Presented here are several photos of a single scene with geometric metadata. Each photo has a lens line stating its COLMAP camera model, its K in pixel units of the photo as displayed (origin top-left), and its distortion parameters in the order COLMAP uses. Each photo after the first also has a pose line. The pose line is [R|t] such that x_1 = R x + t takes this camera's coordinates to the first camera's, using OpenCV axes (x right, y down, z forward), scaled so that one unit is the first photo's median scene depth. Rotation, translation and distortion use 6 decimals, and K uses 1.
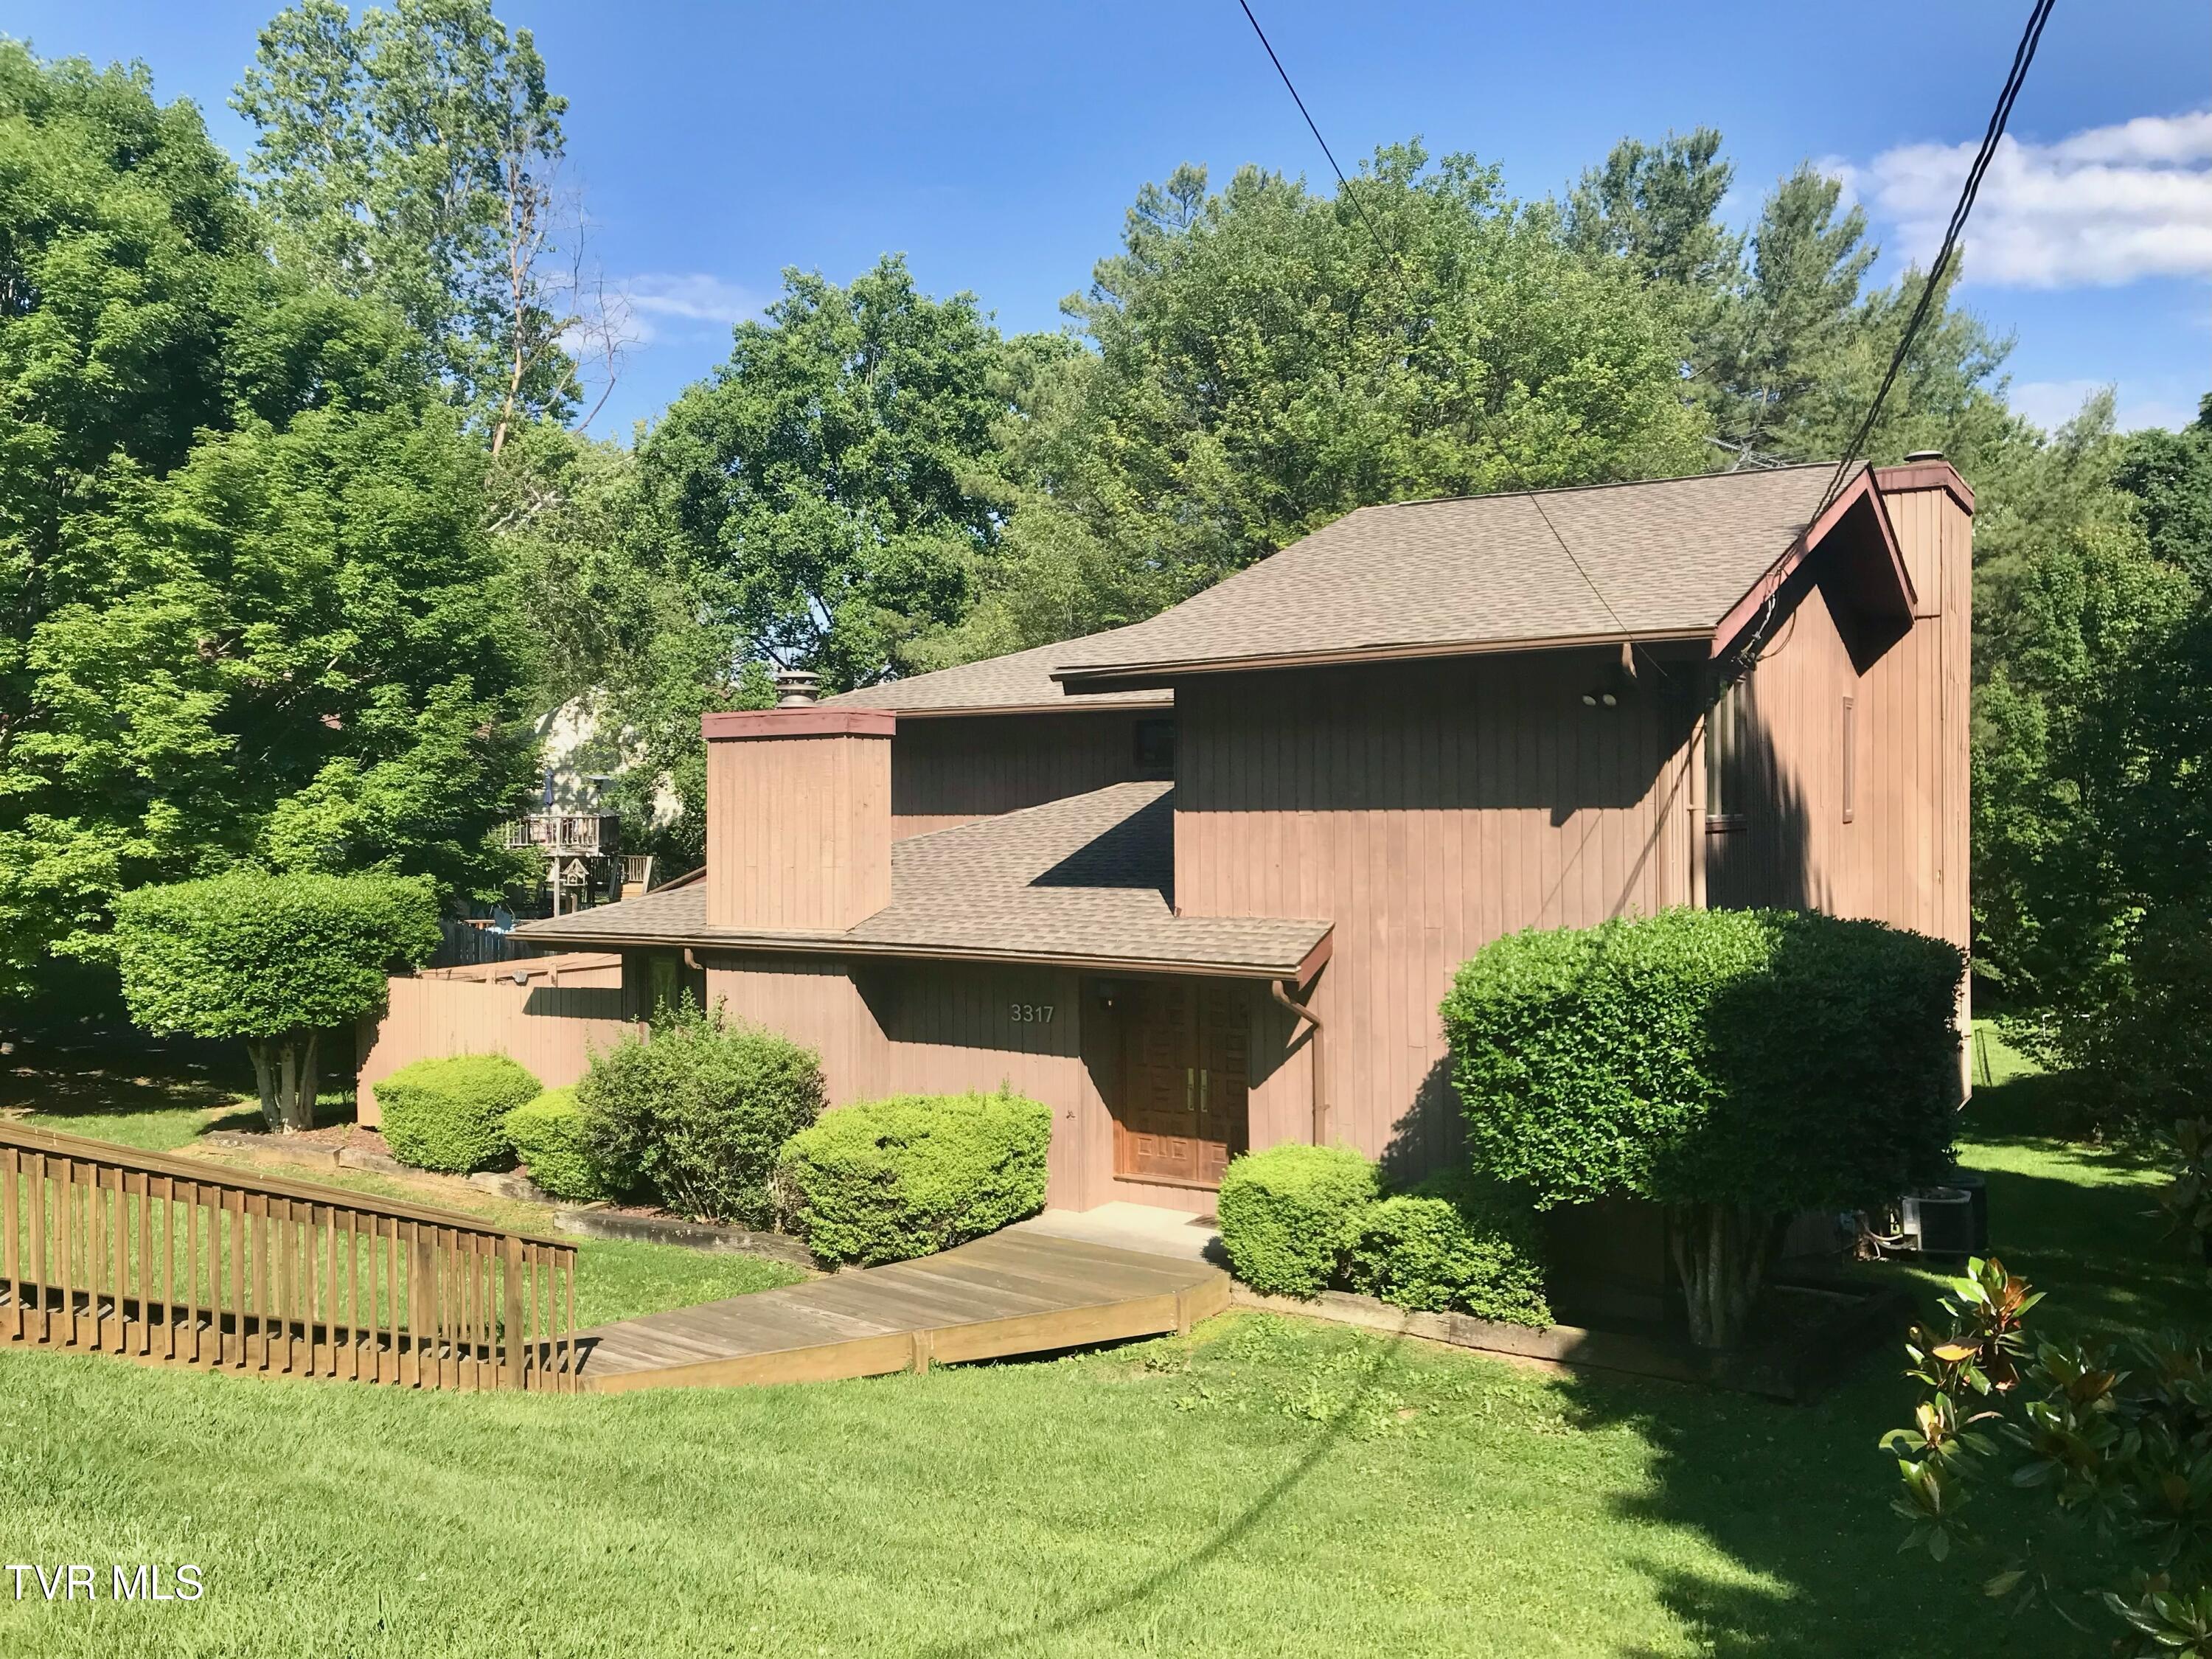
lens RADIAL K [[1853.2, 0, 1106.0], [0, 1853.2, 829.5], [0, 0, 1]] dist [0.075704, -0.003636]
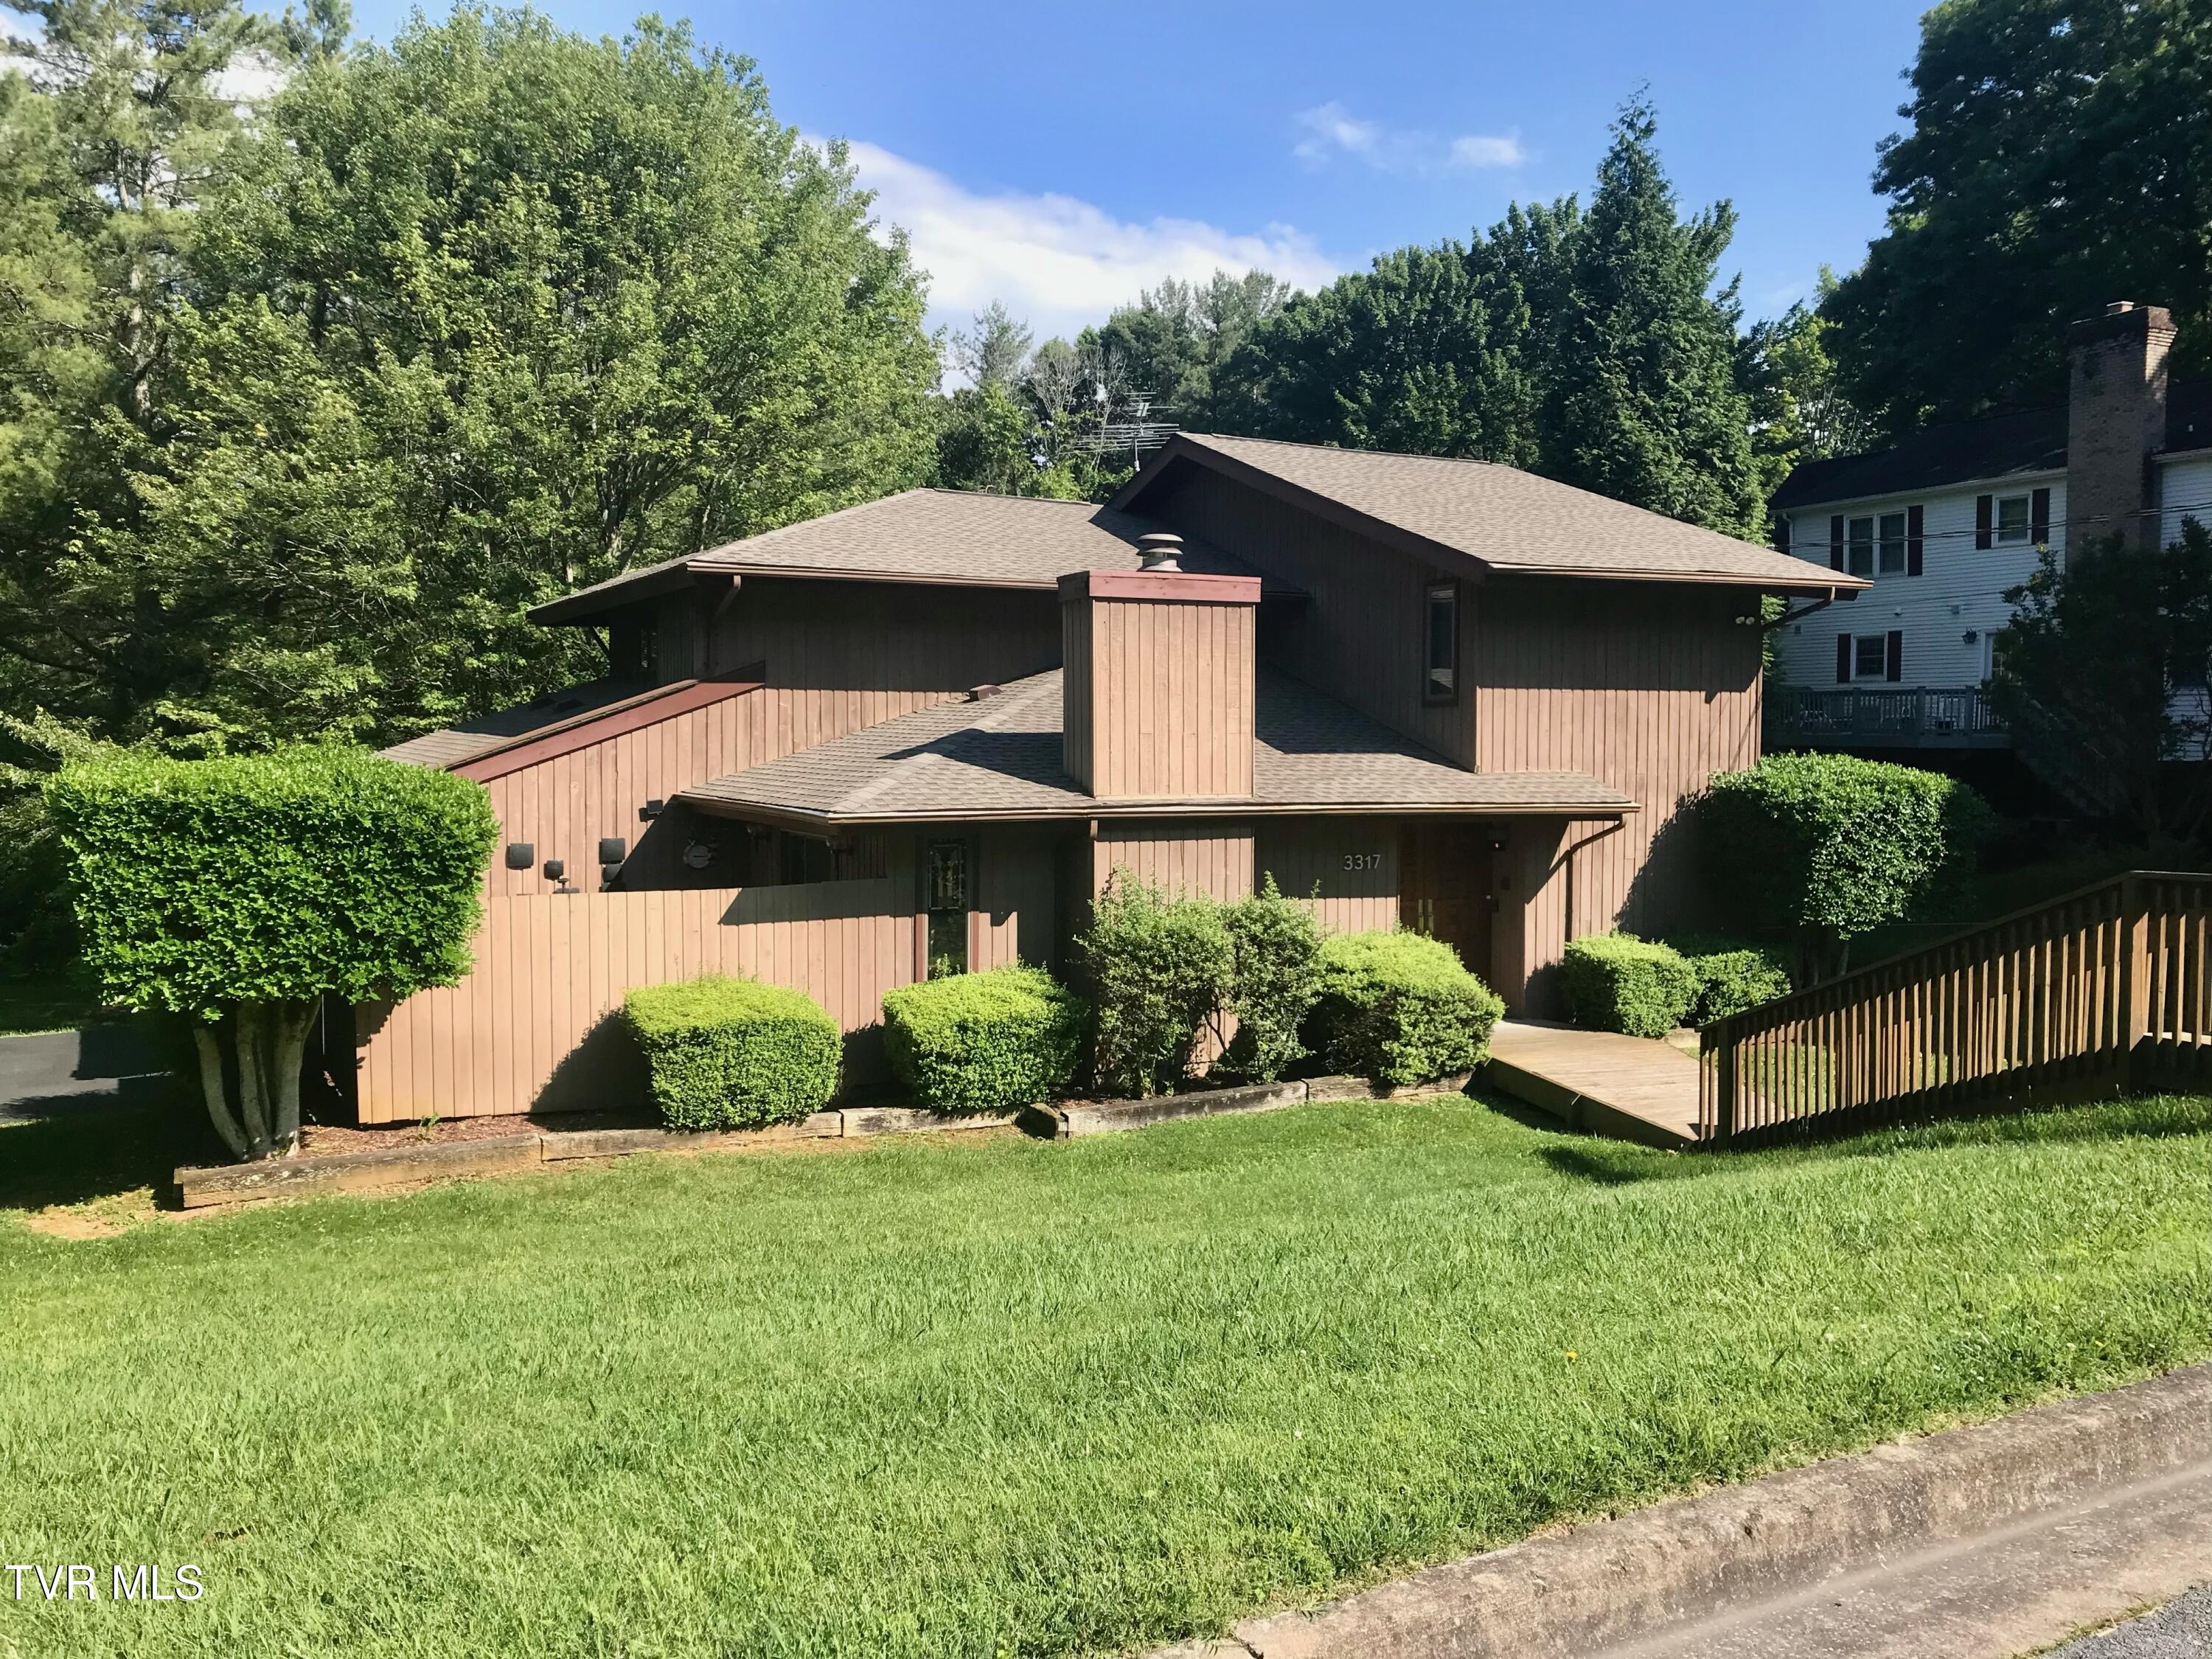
lens RADIAL K [[1852.5, 0, 1106.0], [0, 1852.5, 829.5], [0, 0, 1]] dist [0.030400, 0.067844]
pose [[0.503083, -0.028562, 0.863766, -1.171508], [0.008322, 0.999568, 0.028205, 0.048375], [-0.864198, -0.007001, 0.503103, 0.599089]]
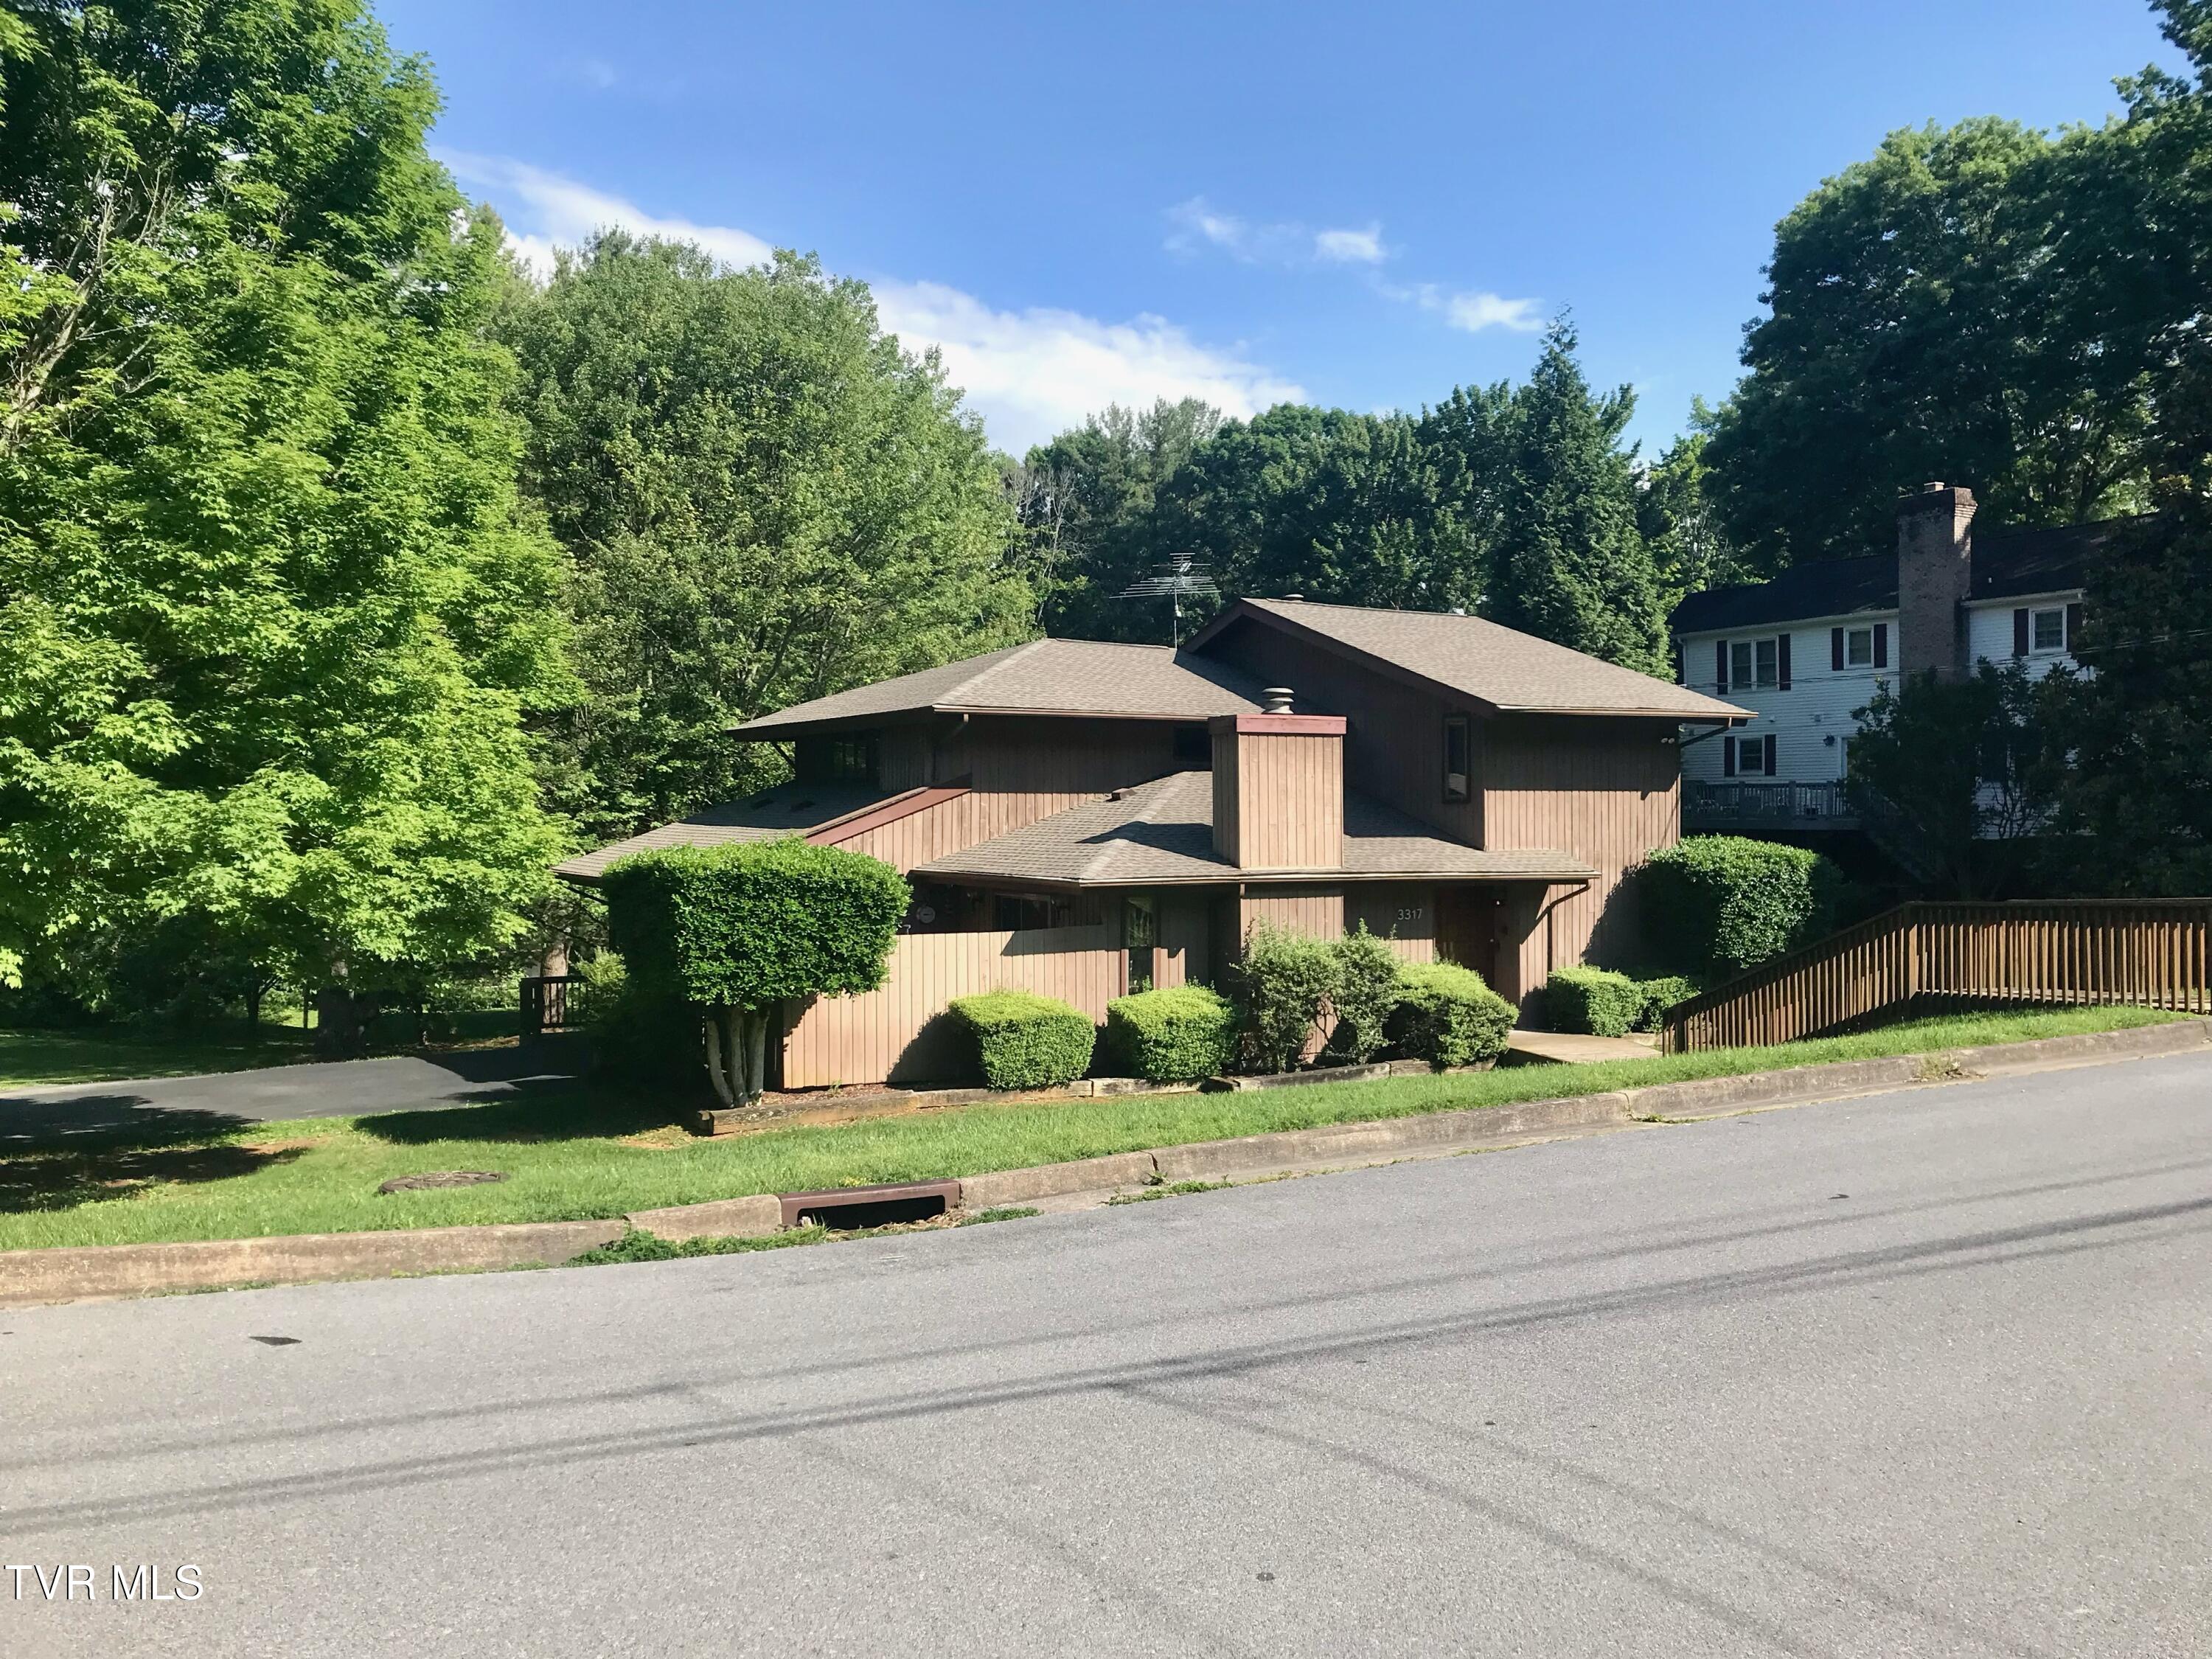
lens RADIAL K [[1853.2, 0, 1106.0], [0, 1853.2, 829.5], [0, 0, 1]] dist [0.075704, -0.003636]
pose [[0.450257, 0.006798, 0.892873, -1.701171], [0.014532, 0.999783, -0.014940, 0.048429], [-0.892781, 0.019702, 0.450060, 0.539960]]
